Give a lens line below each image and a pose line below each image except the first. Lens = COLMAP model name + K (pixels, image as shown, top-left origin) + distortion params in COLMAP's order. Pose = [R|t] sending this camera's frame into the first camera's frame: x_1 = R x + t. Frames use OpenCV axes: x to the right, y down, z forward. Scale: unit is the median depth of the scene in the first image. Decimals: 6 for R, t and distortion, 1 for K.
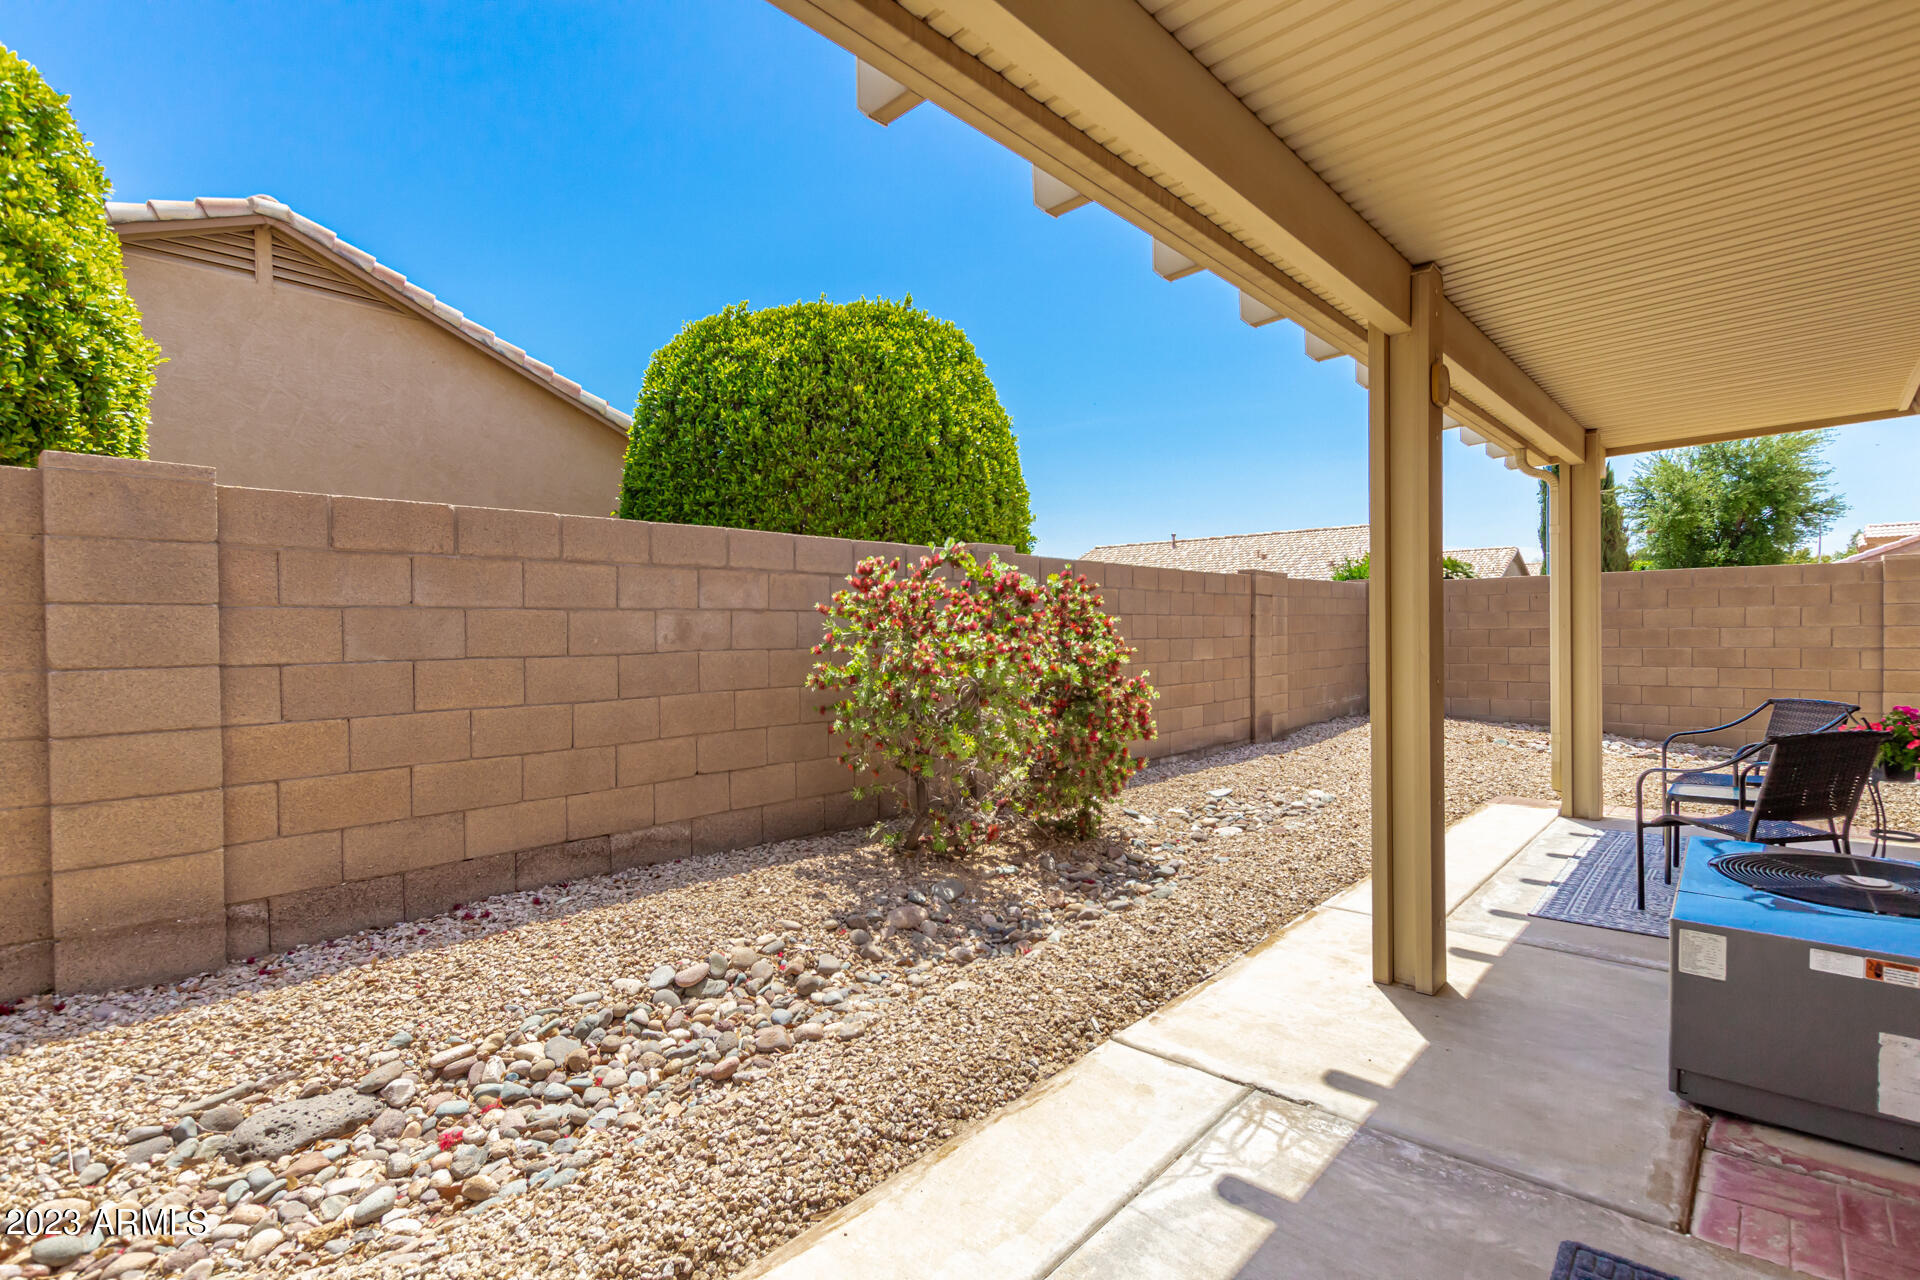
lens RADIAL K [[905.1, 0, 959.3], [0, 905.1, 631.8], [0, 0, 1]] dist [-0.001556, -0.000584]
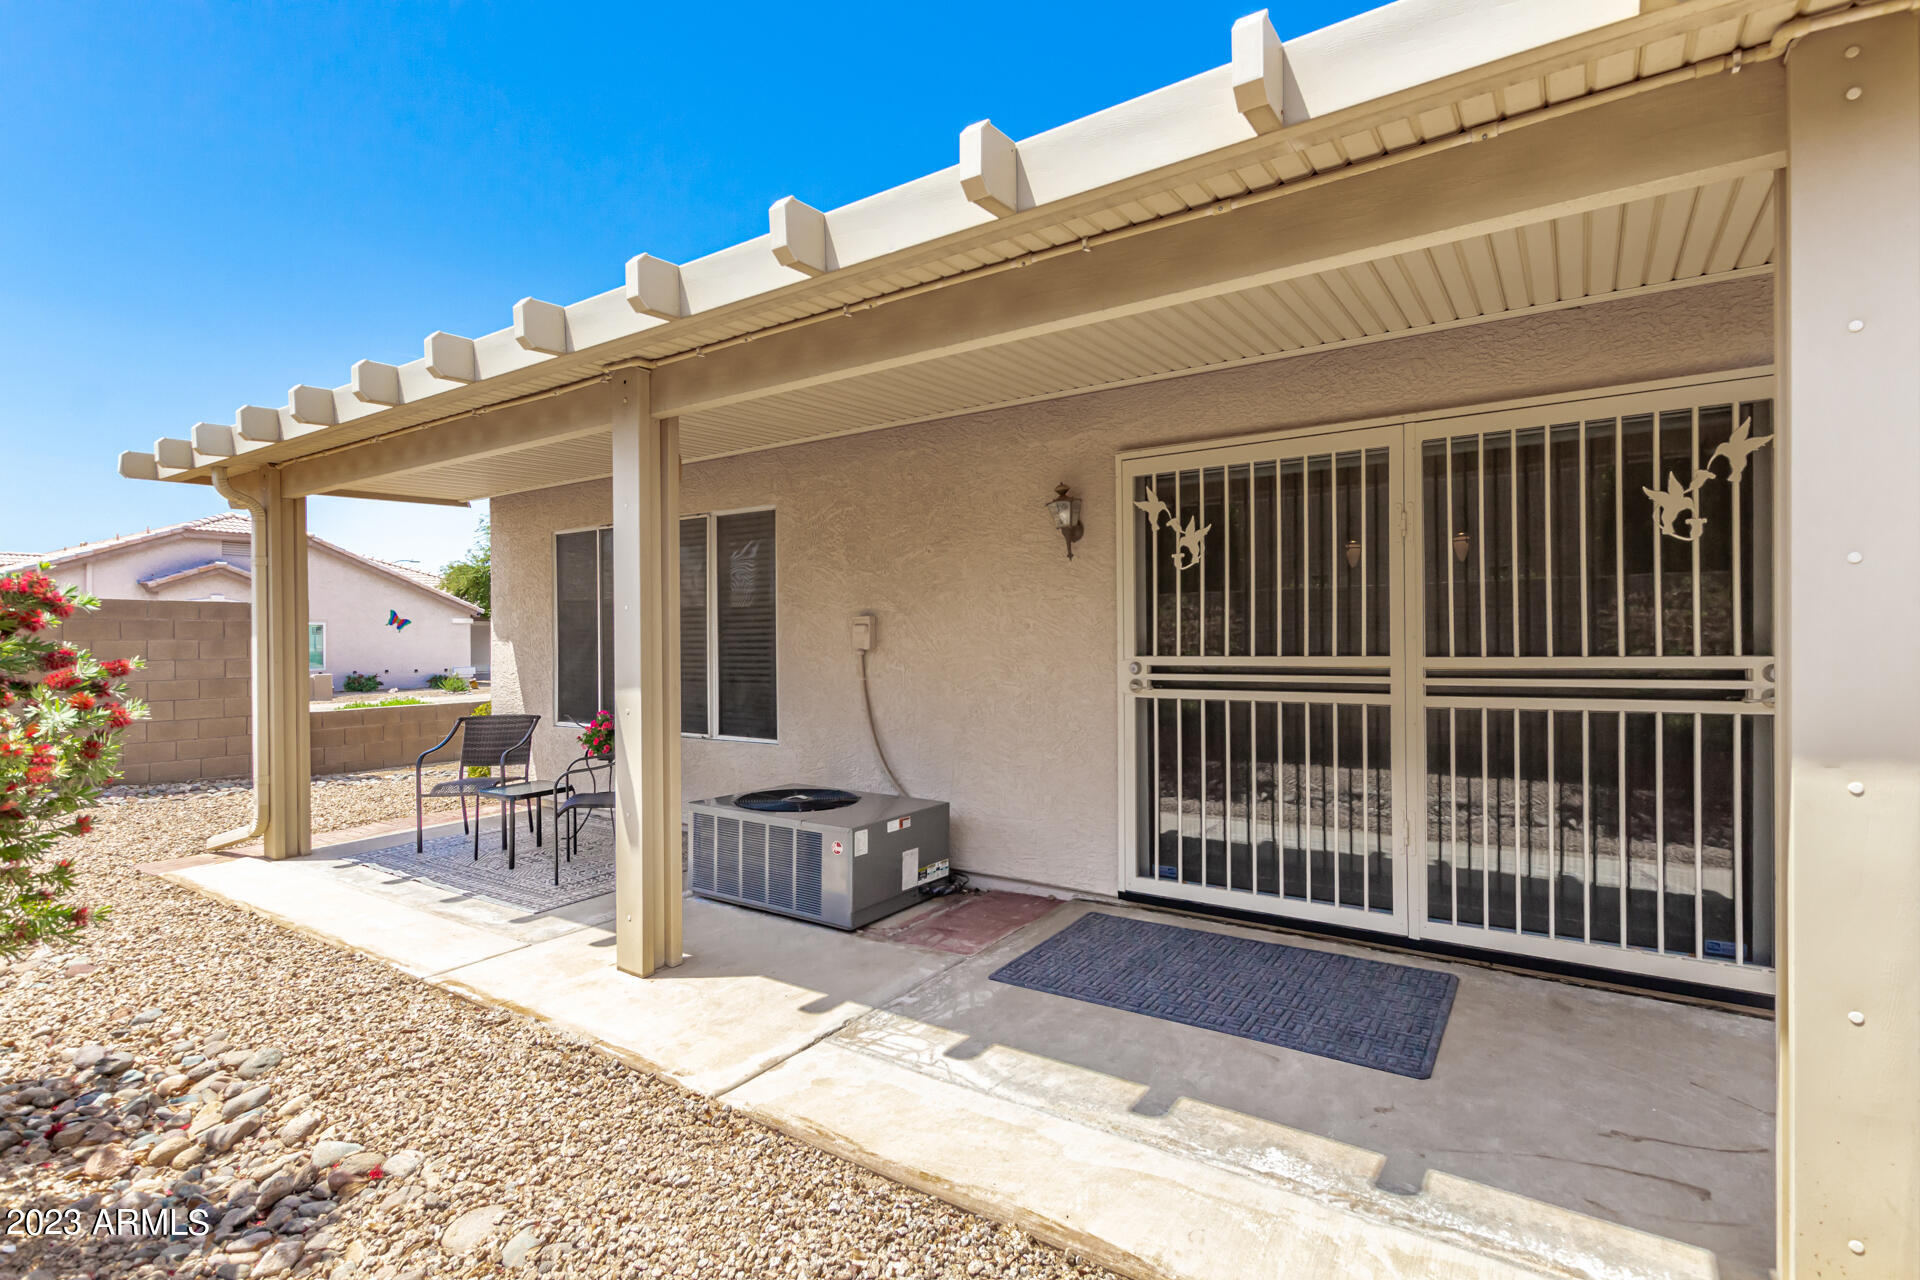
lens RADIAL K [[905.1, 0, 959.7], [0, 905.1, 641.4], [0, 0, 1]] dist [-0.001556, -0.000584]
pose [[-0.135036, 0.005337, 0.990826, -0.854307], [0.015390, 0.999876, -0.003289, -0.032932], [-0.990721, 0.014805, -0.135101, 0.885880]]
